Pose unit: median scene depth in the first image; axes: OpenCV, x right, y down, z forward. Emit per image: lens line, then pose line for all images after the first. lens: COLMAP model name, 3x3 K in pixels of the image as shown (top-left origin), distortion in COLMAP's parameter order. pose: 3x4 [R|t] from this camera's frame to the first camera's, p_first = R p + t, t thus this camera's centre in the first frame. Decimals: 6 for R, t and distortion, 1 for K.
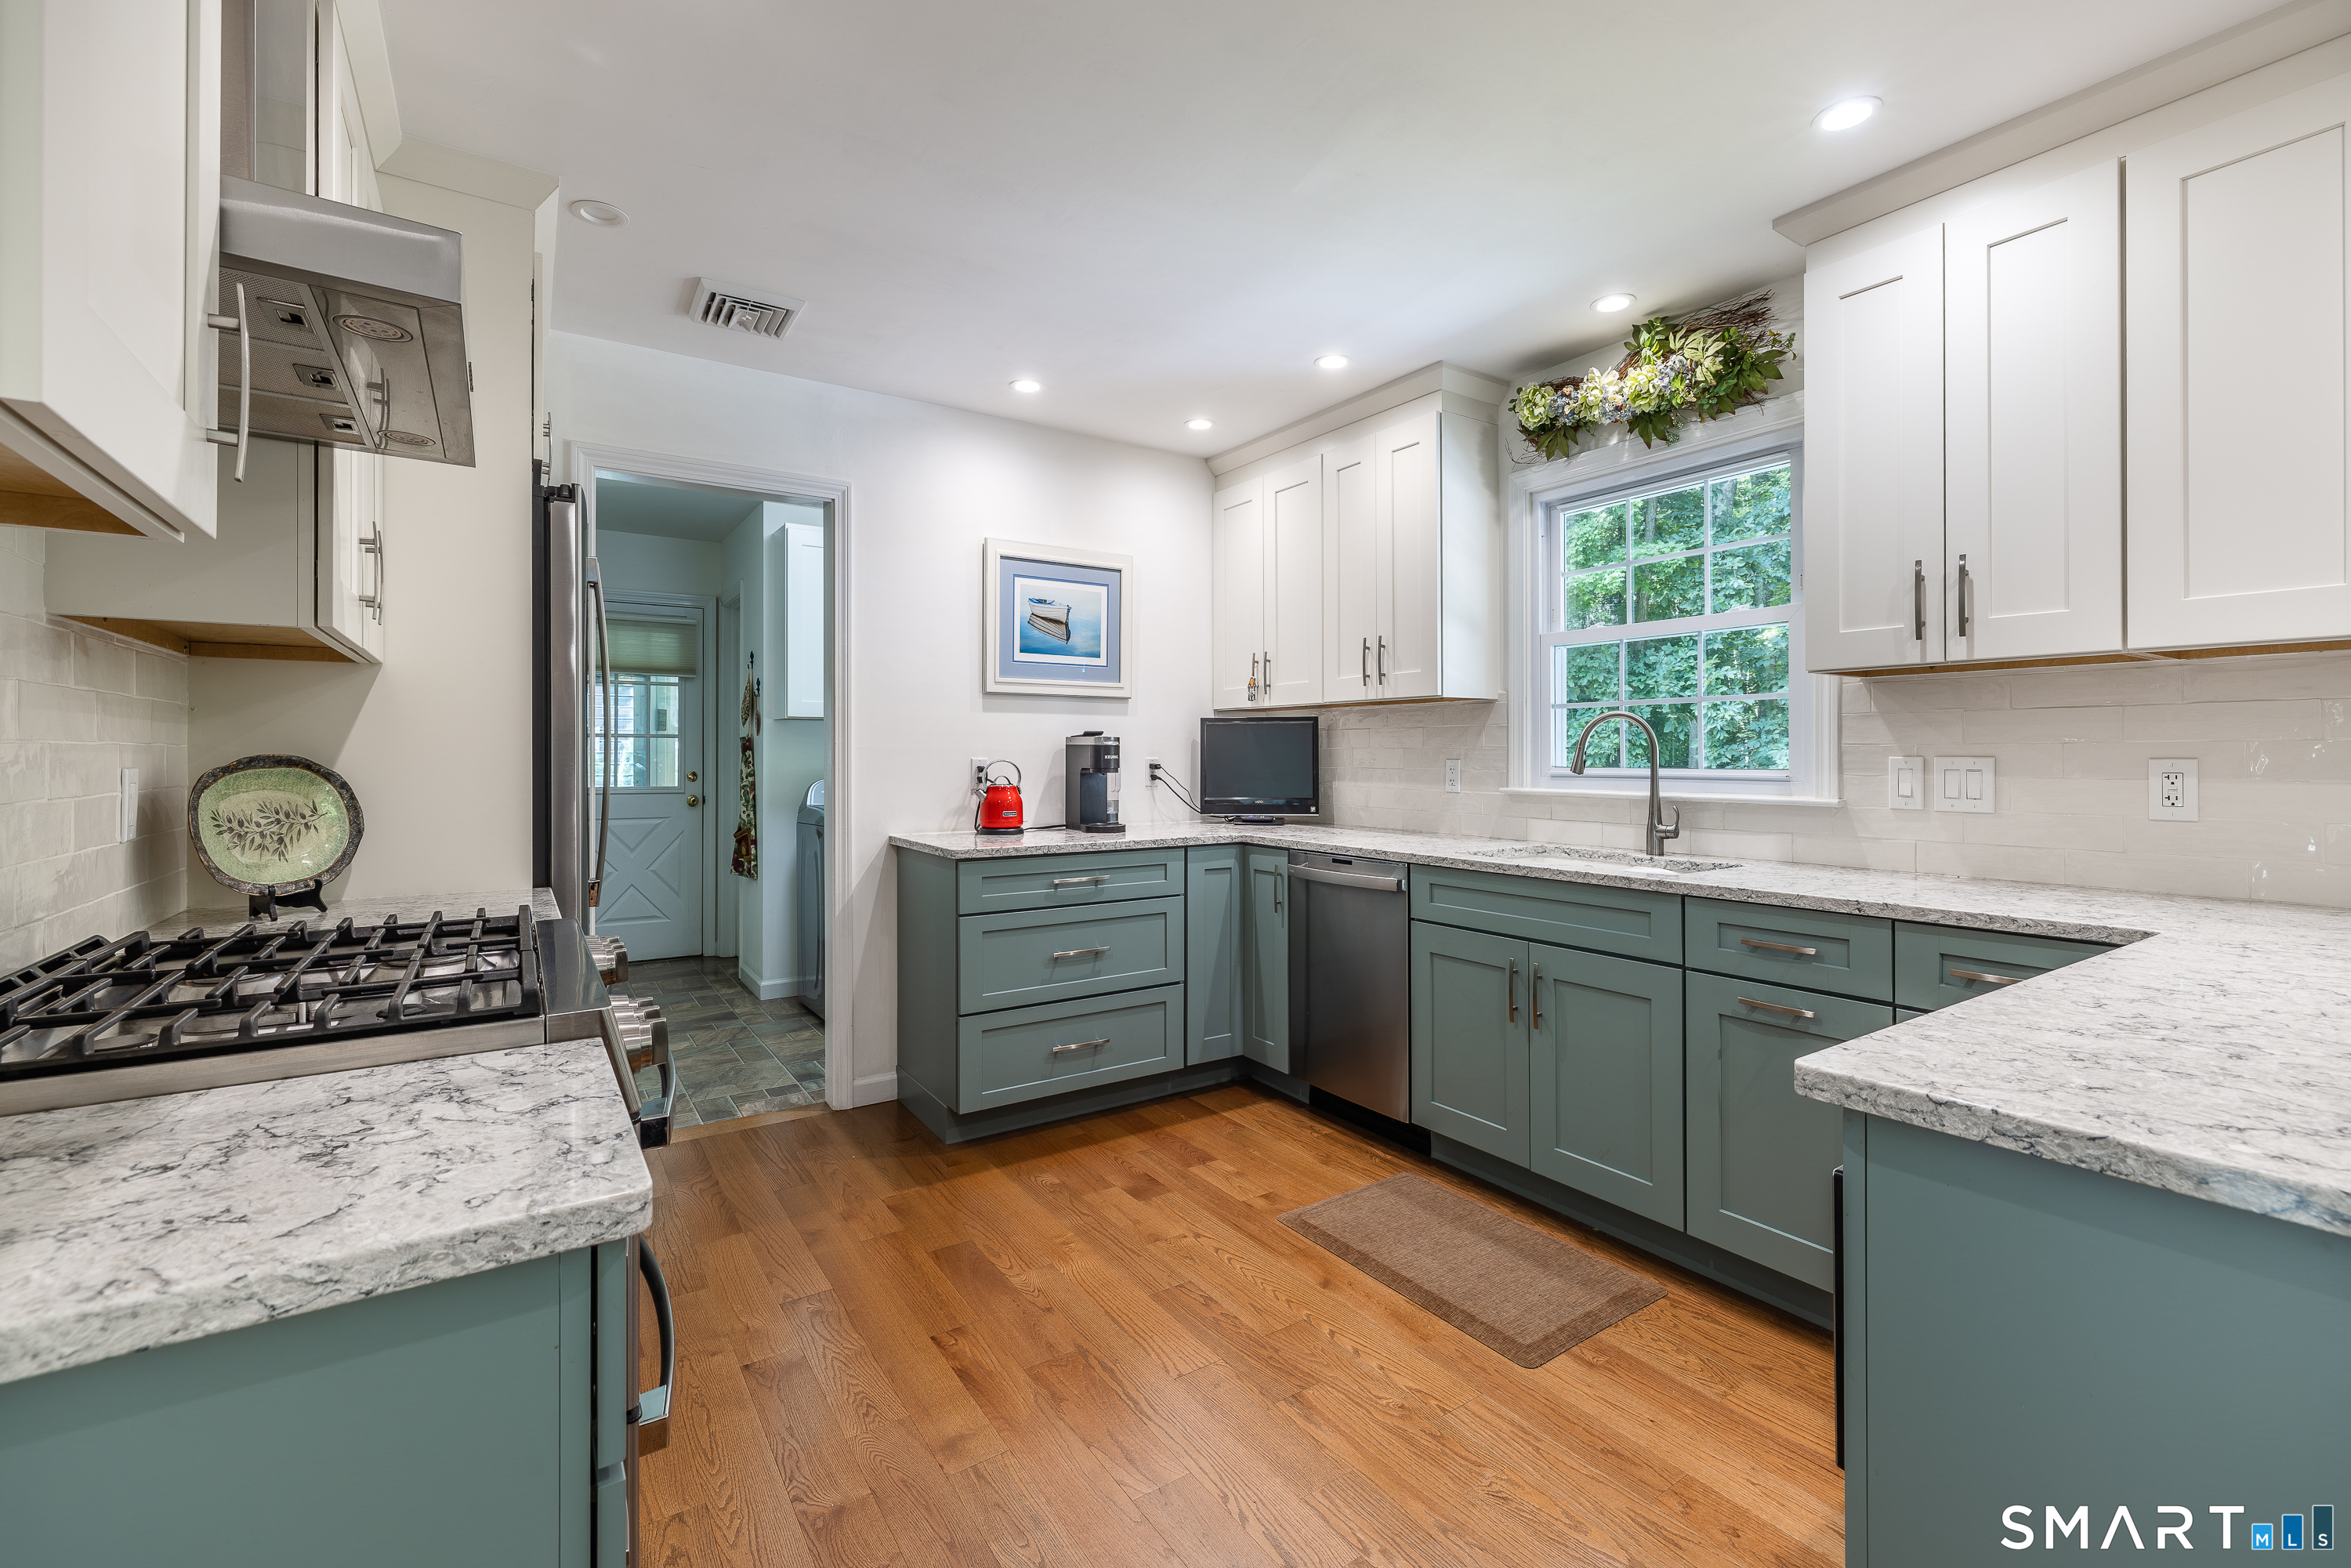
lens RADIAL K [[1000.1, 0, 1181.5], [0, 1000.1, 757.9], [0, 0, 1]] dist [0.001079, 0.000059]
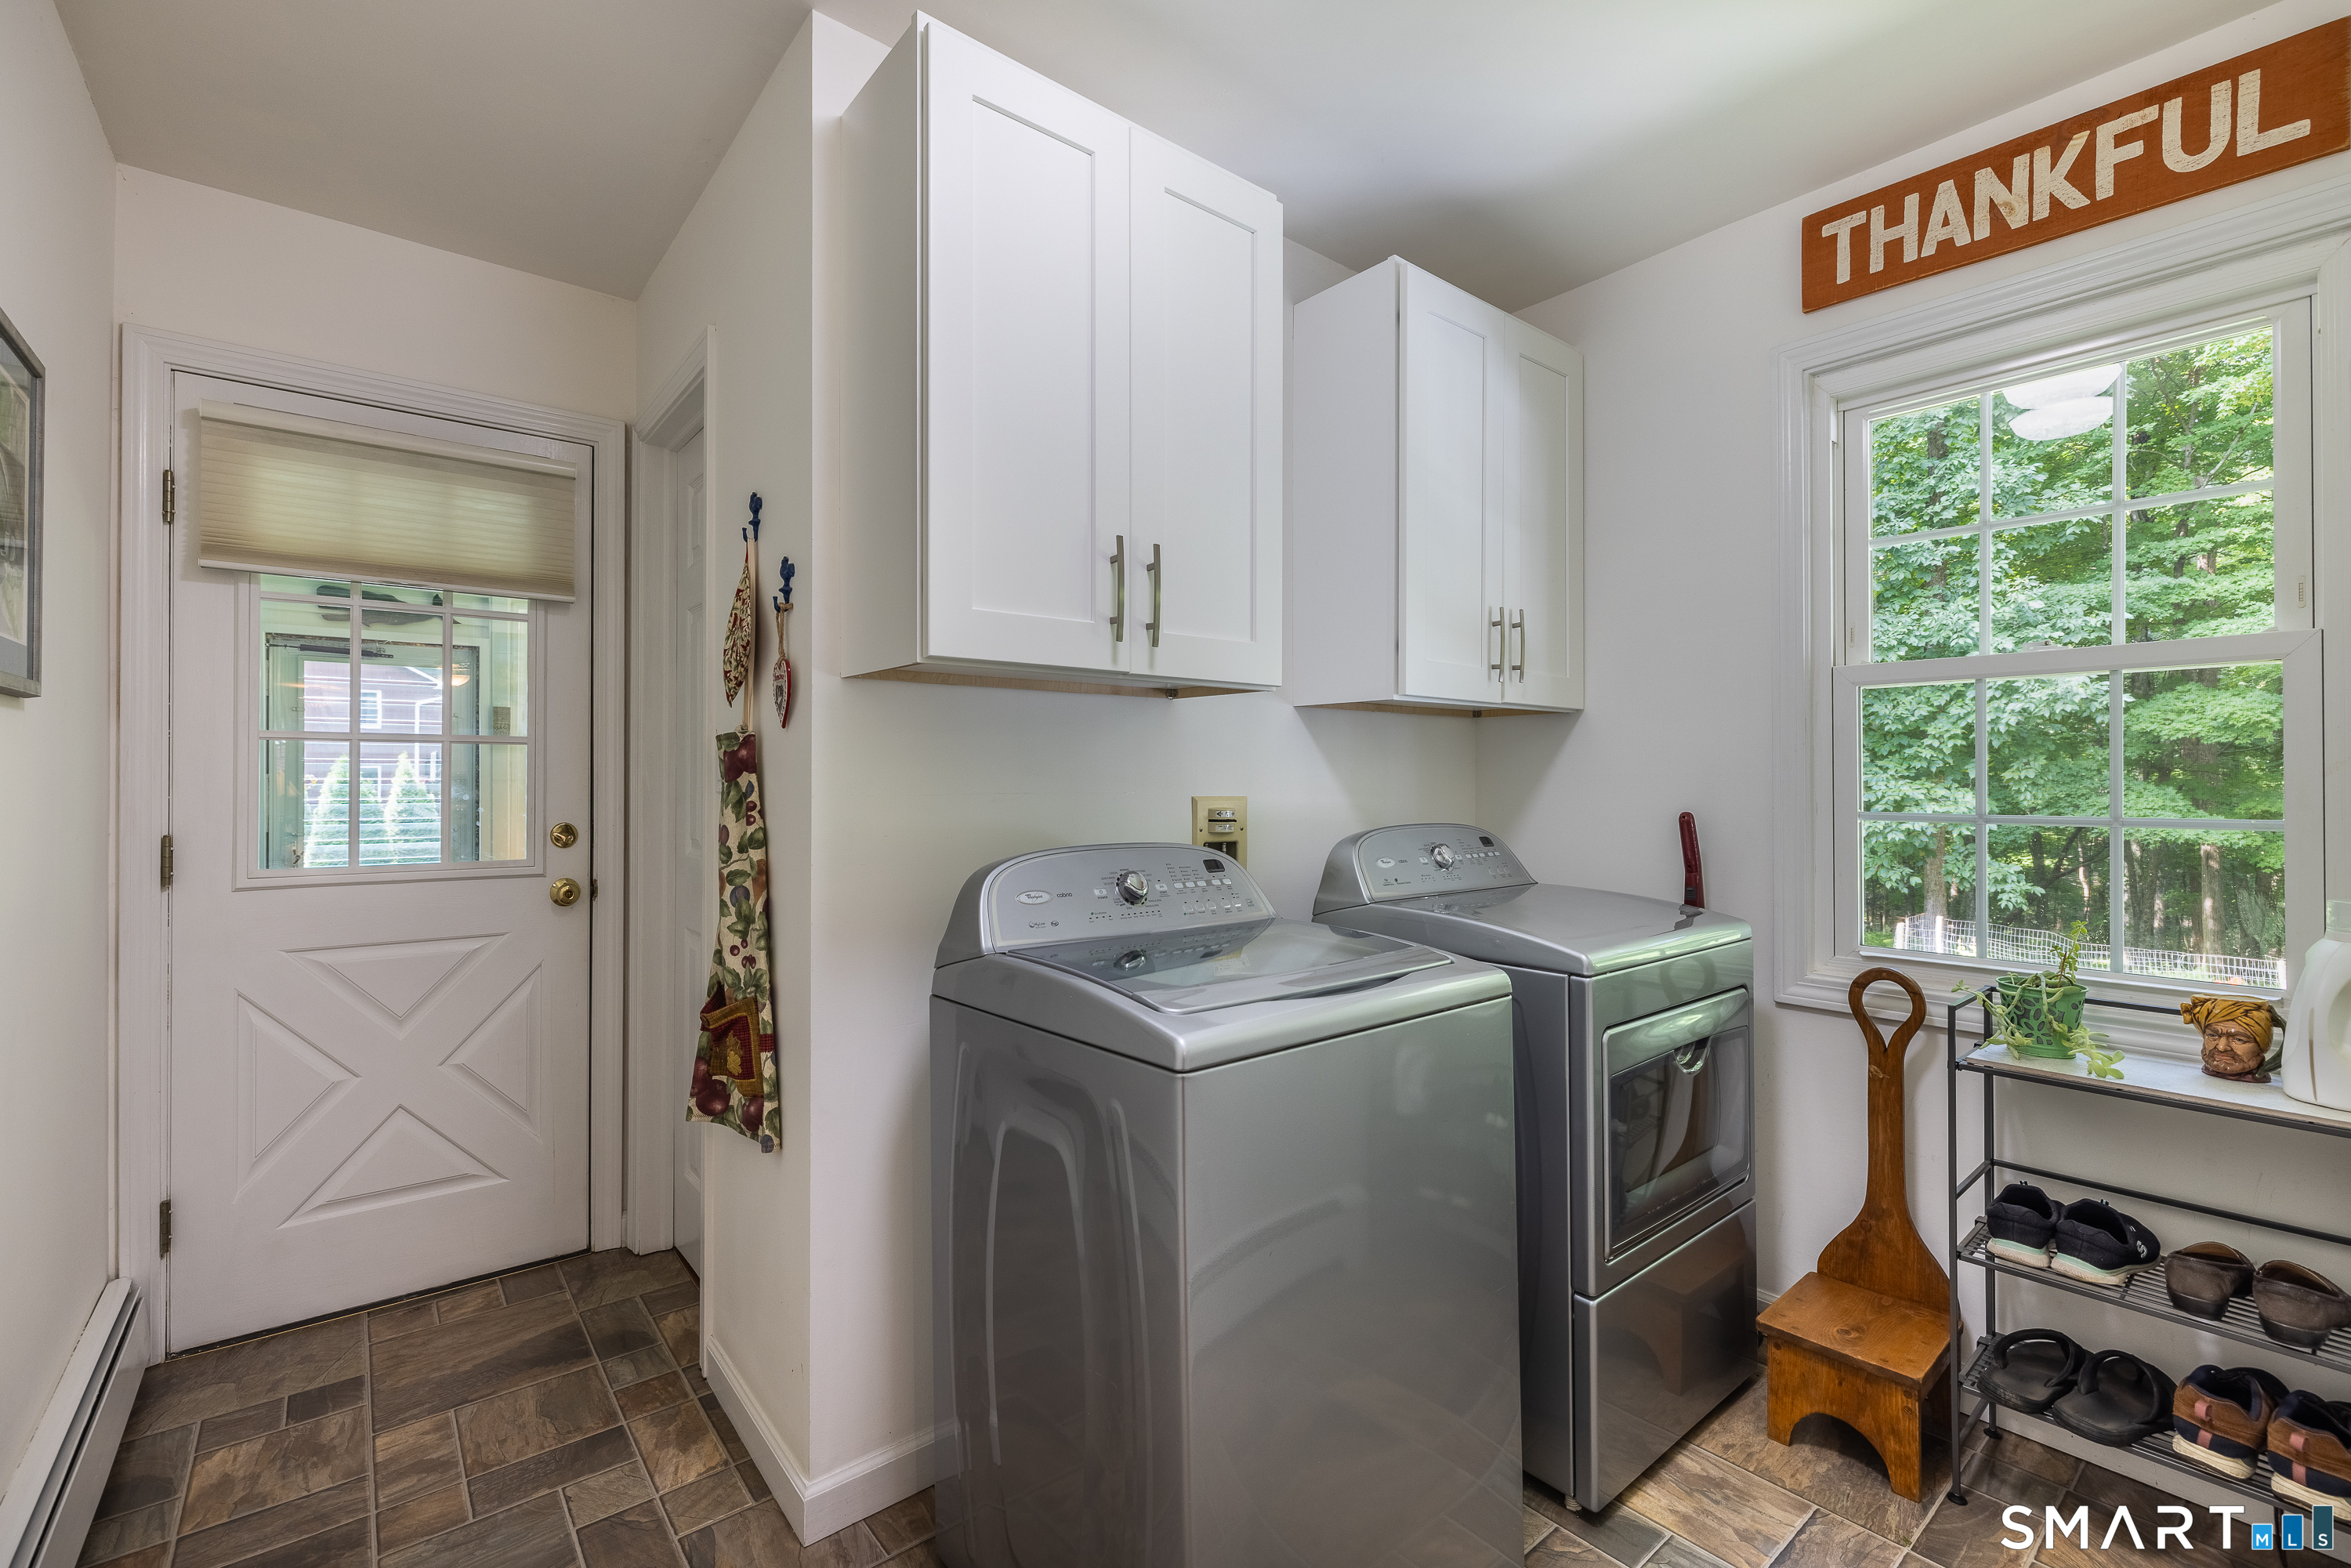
lens RADIAL K [[1023.9, 0, 1182.0], [0, 1023.9, 774.6], [0, 0, 1]] dist [0.001903, 0.000128]
pose [[0.994798, -0.002037, 0.101842, -0.434141], [0.002621, 0.999981, -0.005604, -0.005790], [-0.101829, 0.005841, 0.994785, 0.858666]]
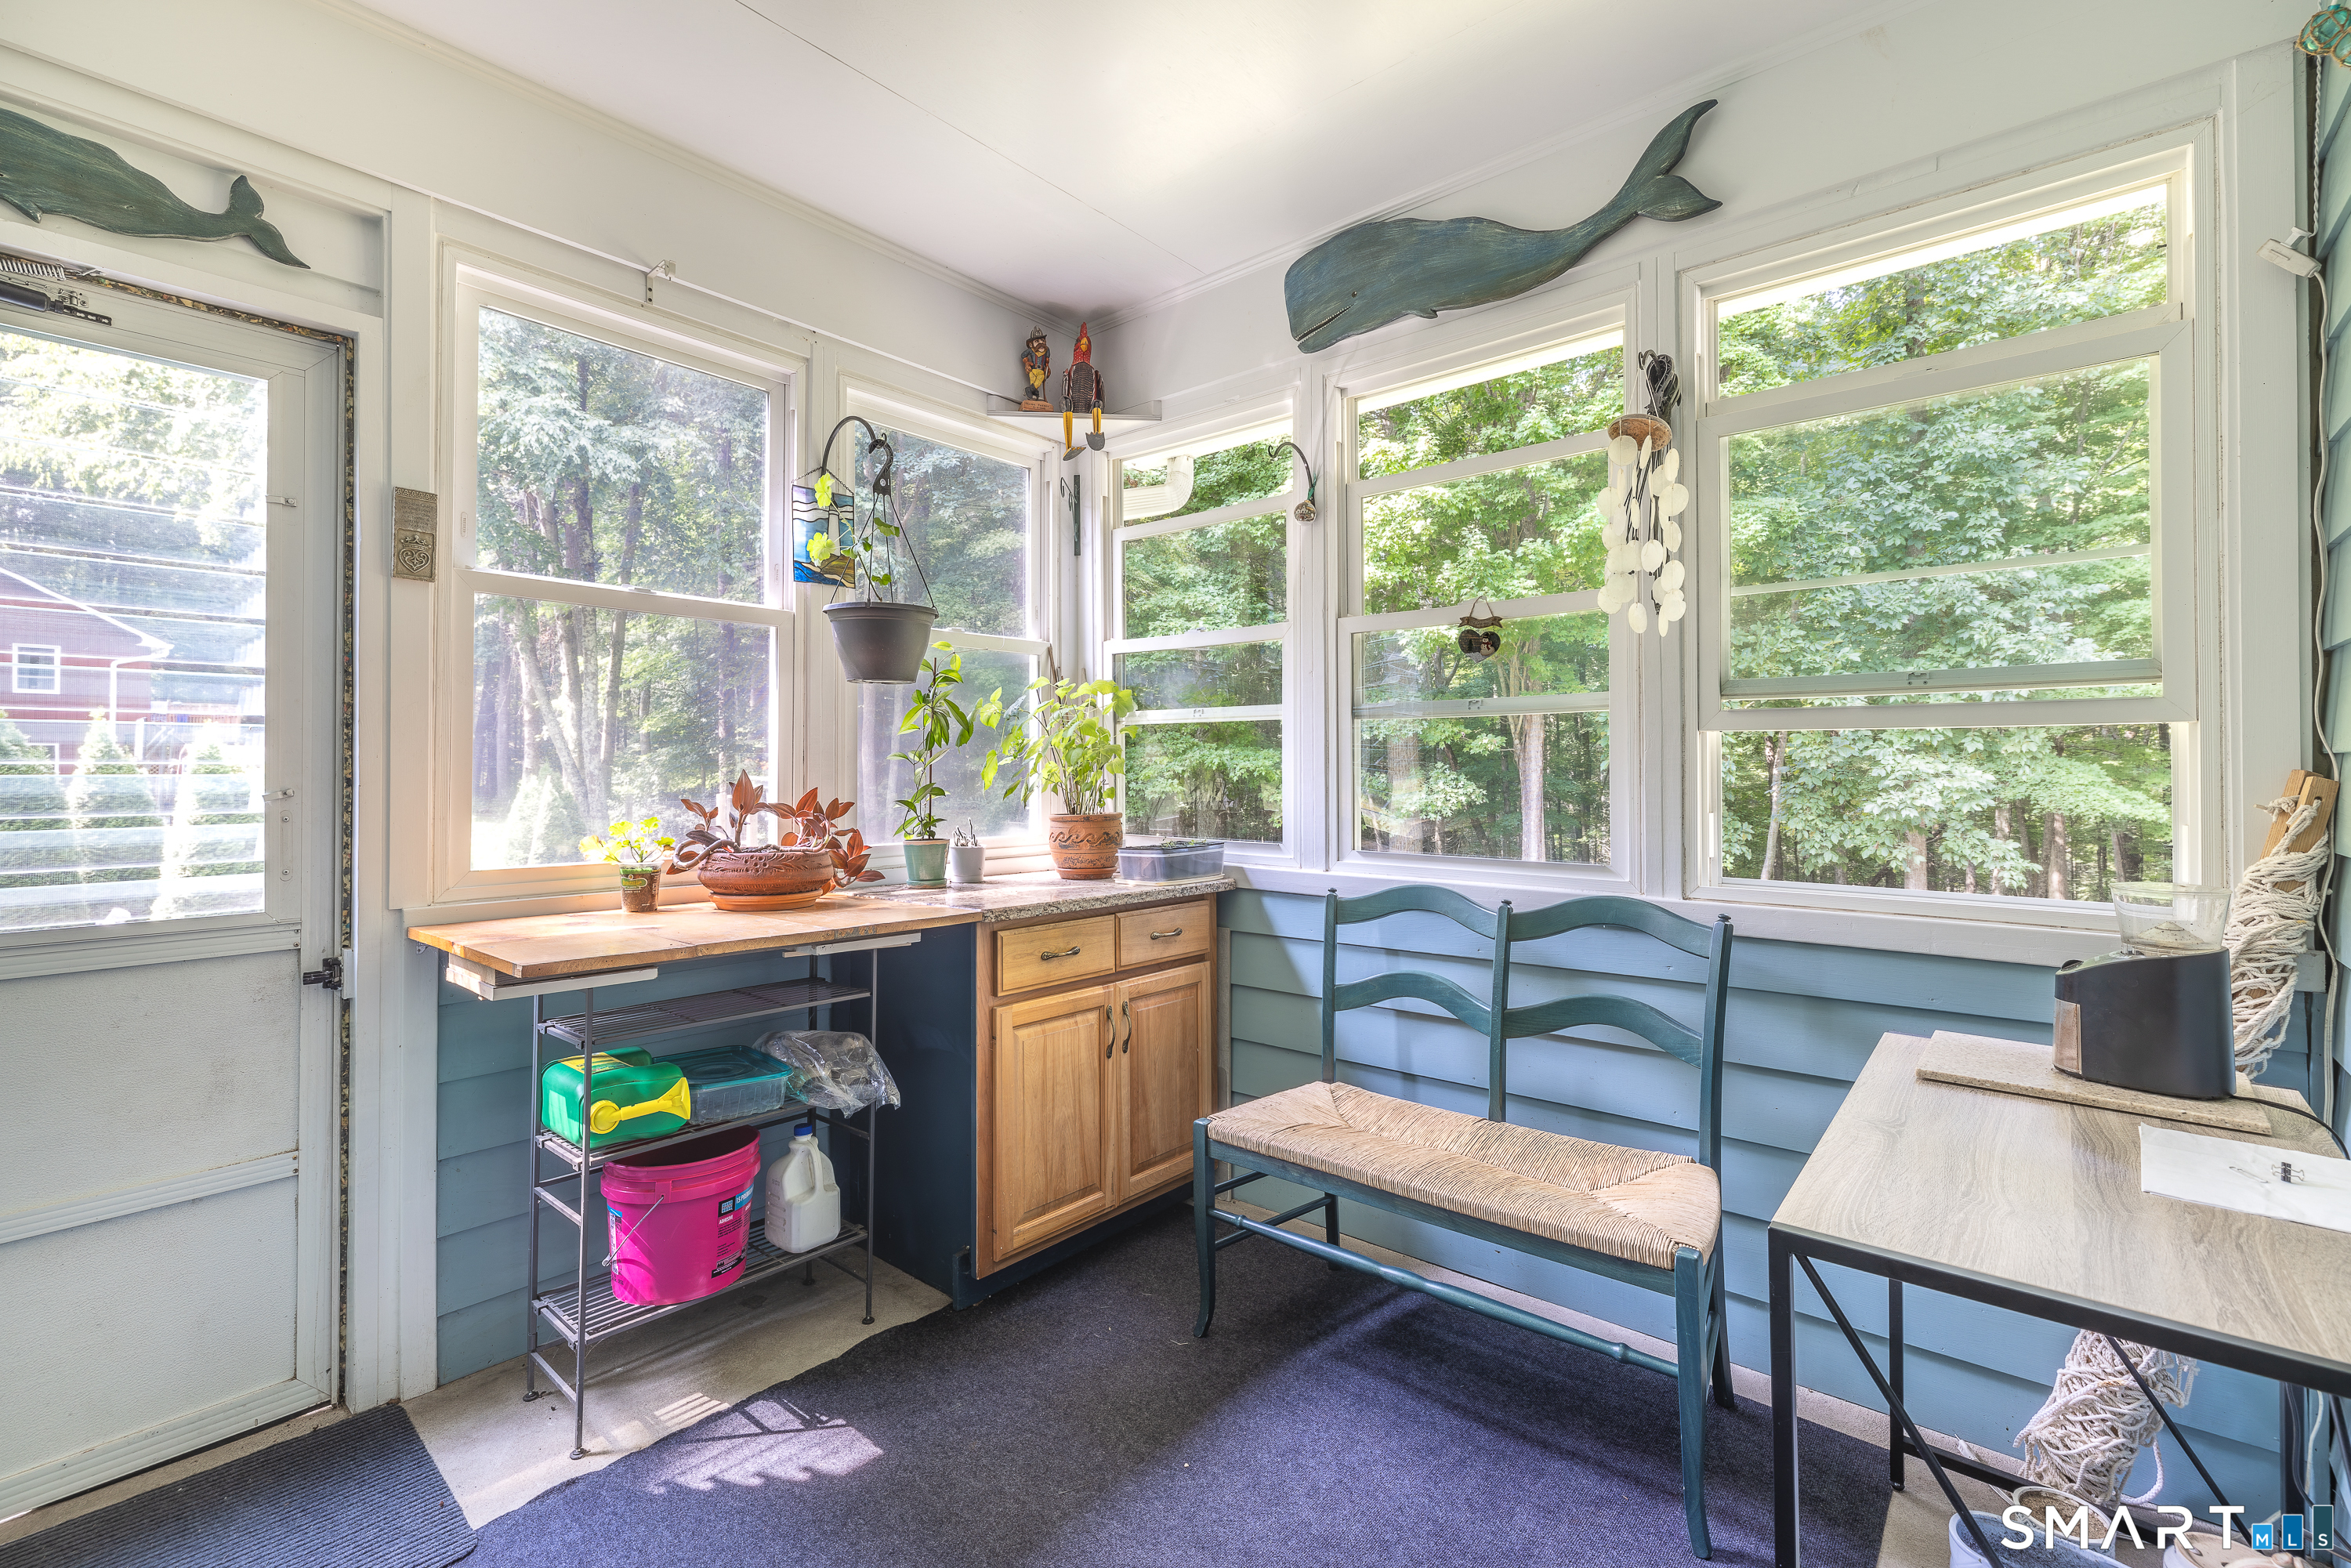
lens RADIAL K [[1027.9, 0, 1172.7], [0, 1027.9, 749.1], [0, 0, 1]] dist [0.000555, 0.000869]
pose [[0.965976, 0.001006, 0.258629, -0.716912], [0.001724, 0.999945, -0.010328, 0.009367], [-0.258626, 0.010422, 0.965921, 1.311095]]
